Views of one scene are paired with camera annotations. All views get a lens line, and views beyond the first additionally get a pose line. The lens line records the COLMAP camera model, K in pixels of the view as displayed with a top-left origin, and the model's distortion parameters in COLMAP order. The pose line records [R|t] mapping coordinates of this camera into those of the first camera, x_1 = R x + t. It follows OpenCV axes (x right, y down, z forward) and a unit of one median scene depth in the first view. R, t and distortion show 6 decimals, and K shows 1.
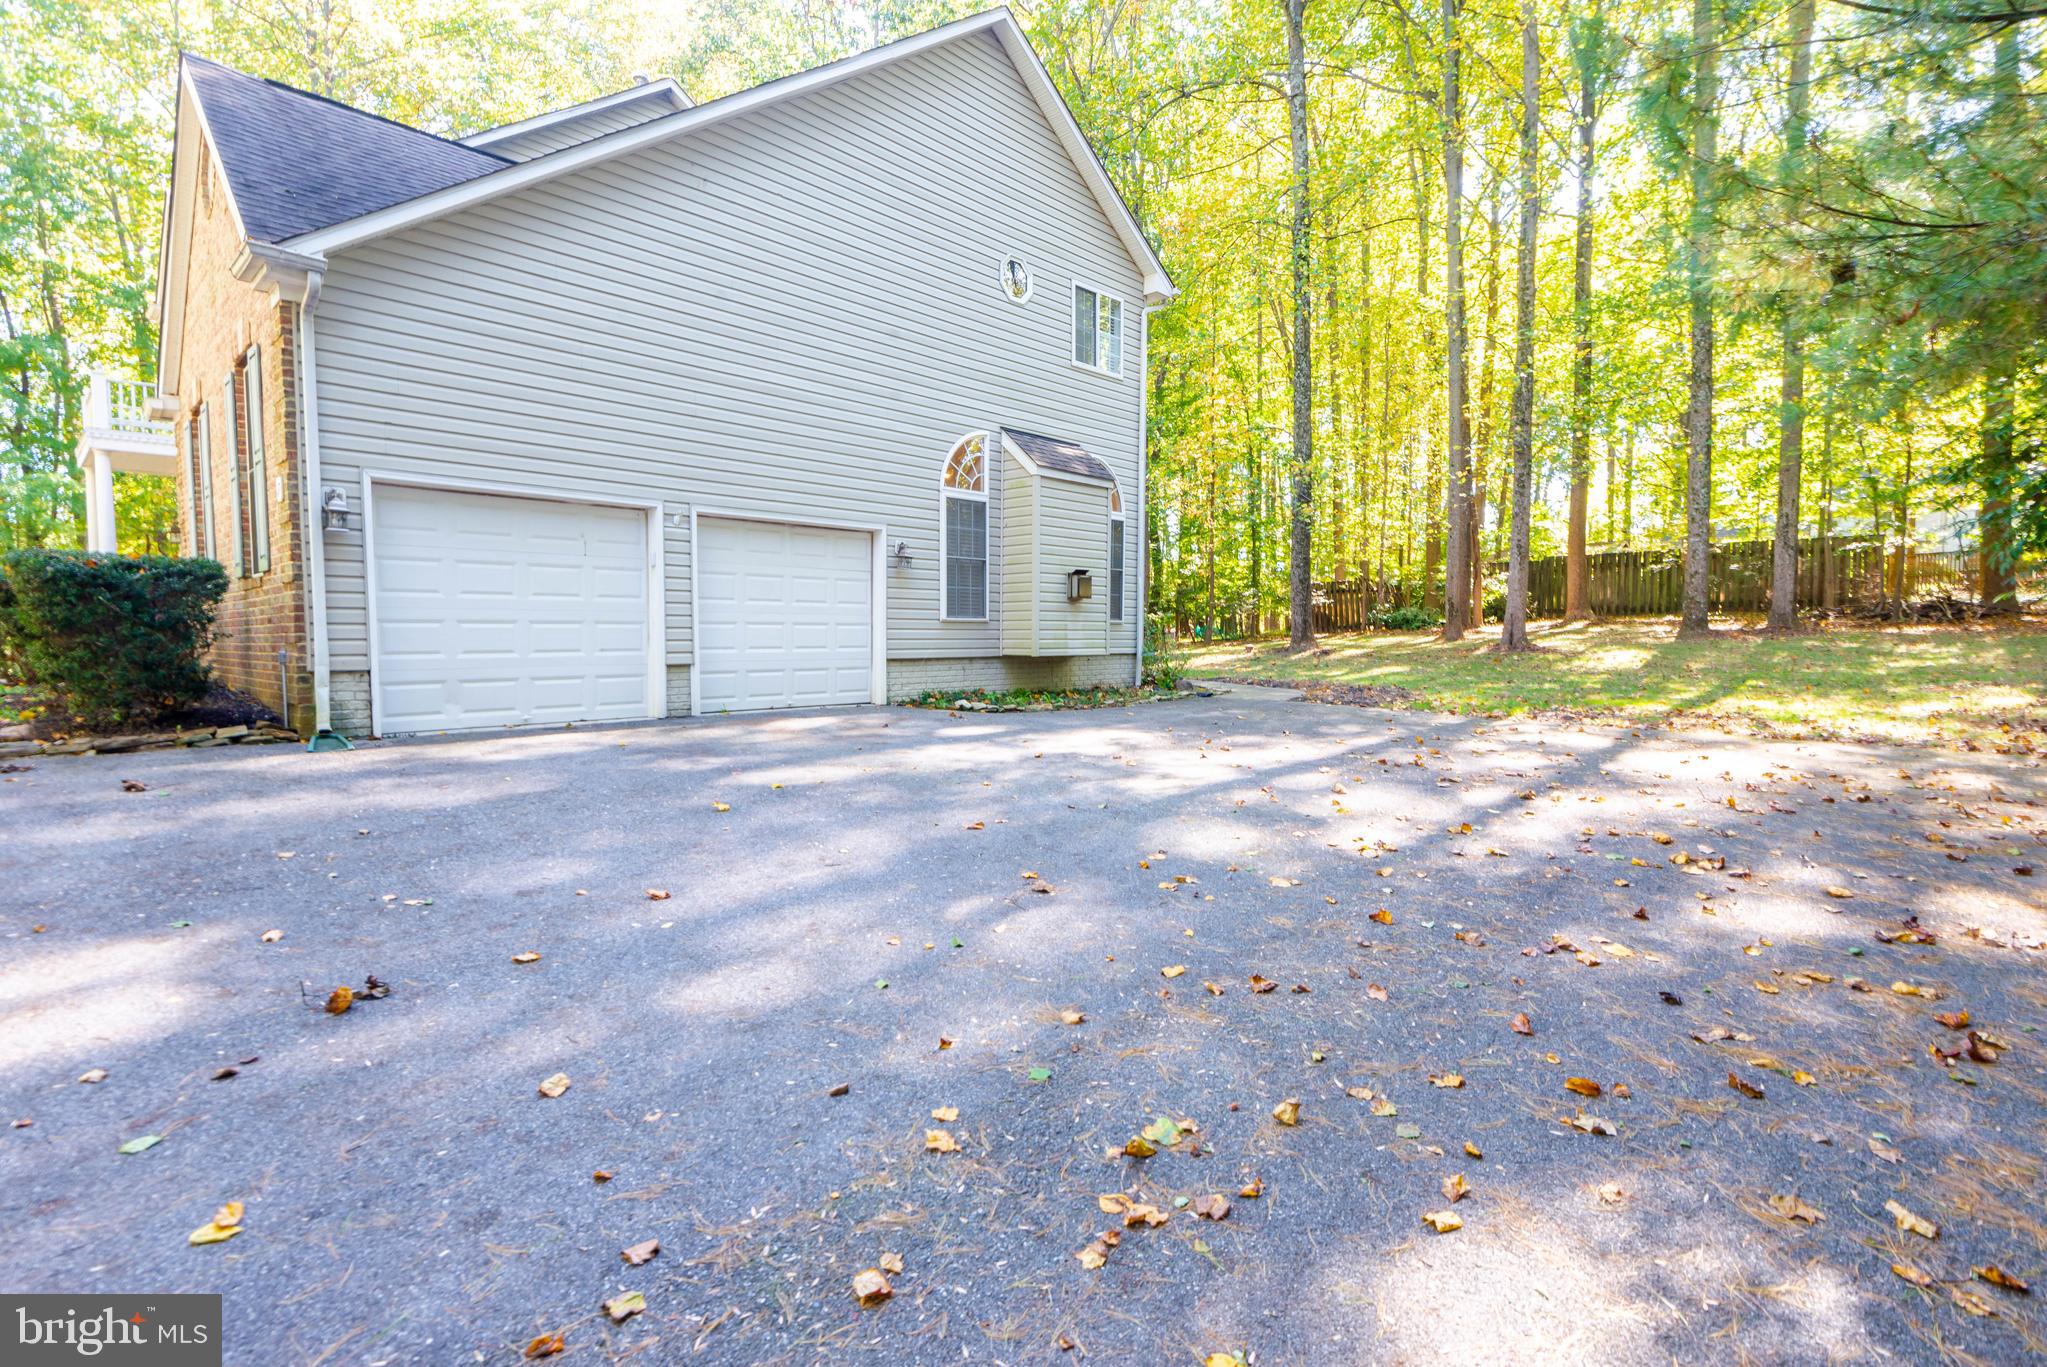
lens RADIAL K [[920.6, 0, 1031.6], [0, 920.6, 646.5], [0, 0, 1]] dist [0.033870, -0.019282]
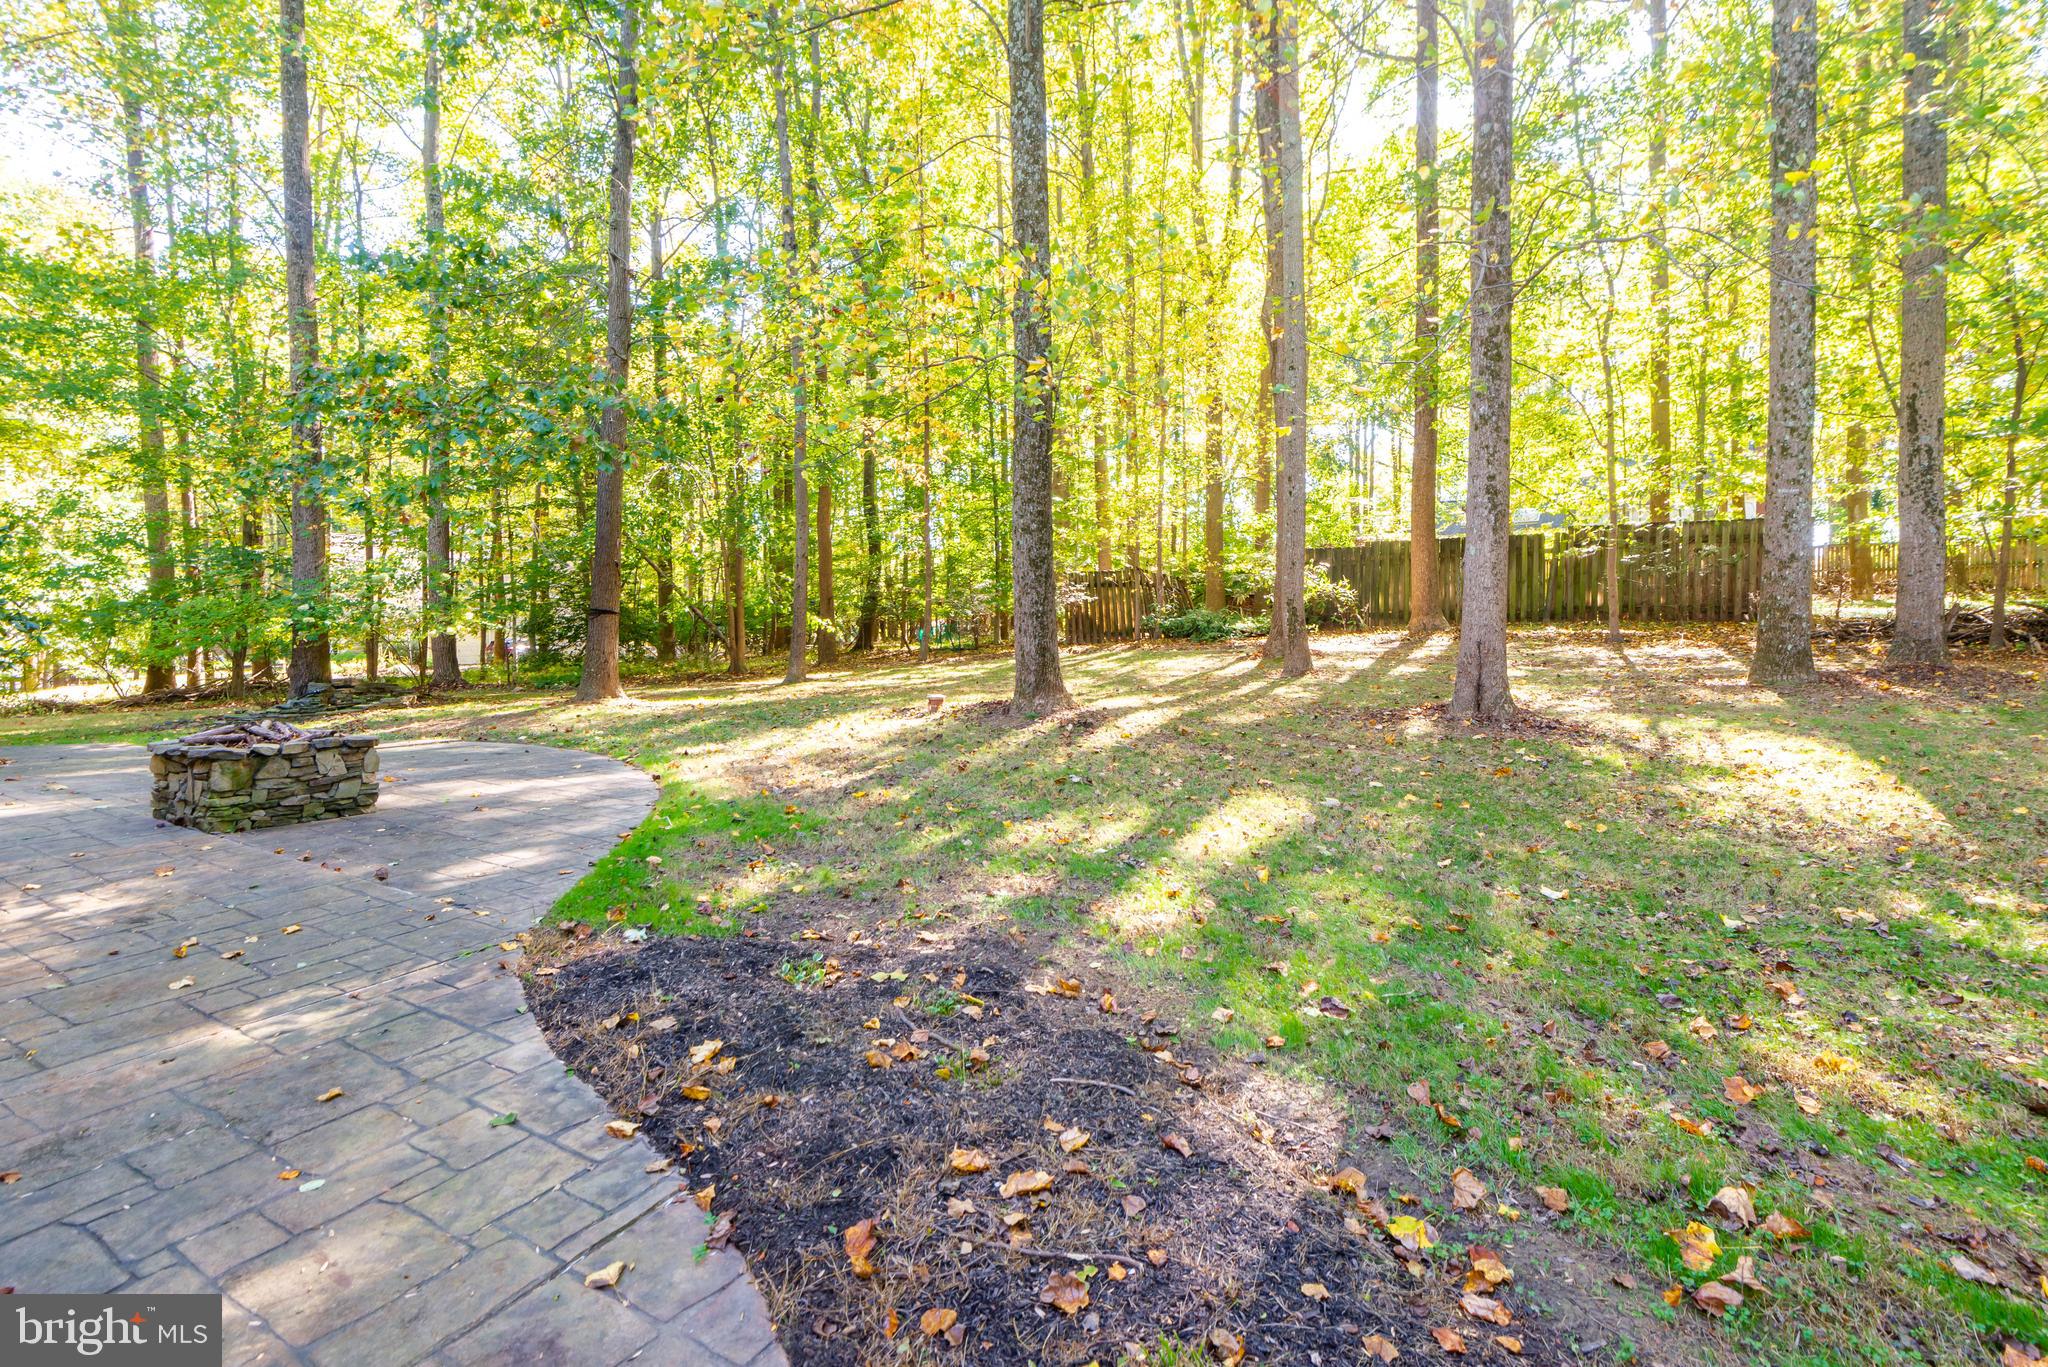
lens RADIAL K [[921.1, 0, 1032.1], [0, 921.1, 646.5], [0, 0, 1]] dist [0.033870, -0.019282]
pose [[0.969268, -0.010773, 0.245770, 0.125773], [0.008736, 0.999918, 0.009378, -0.024123], [-0.245850, -0.006943, 0.969283, 0.392009]]
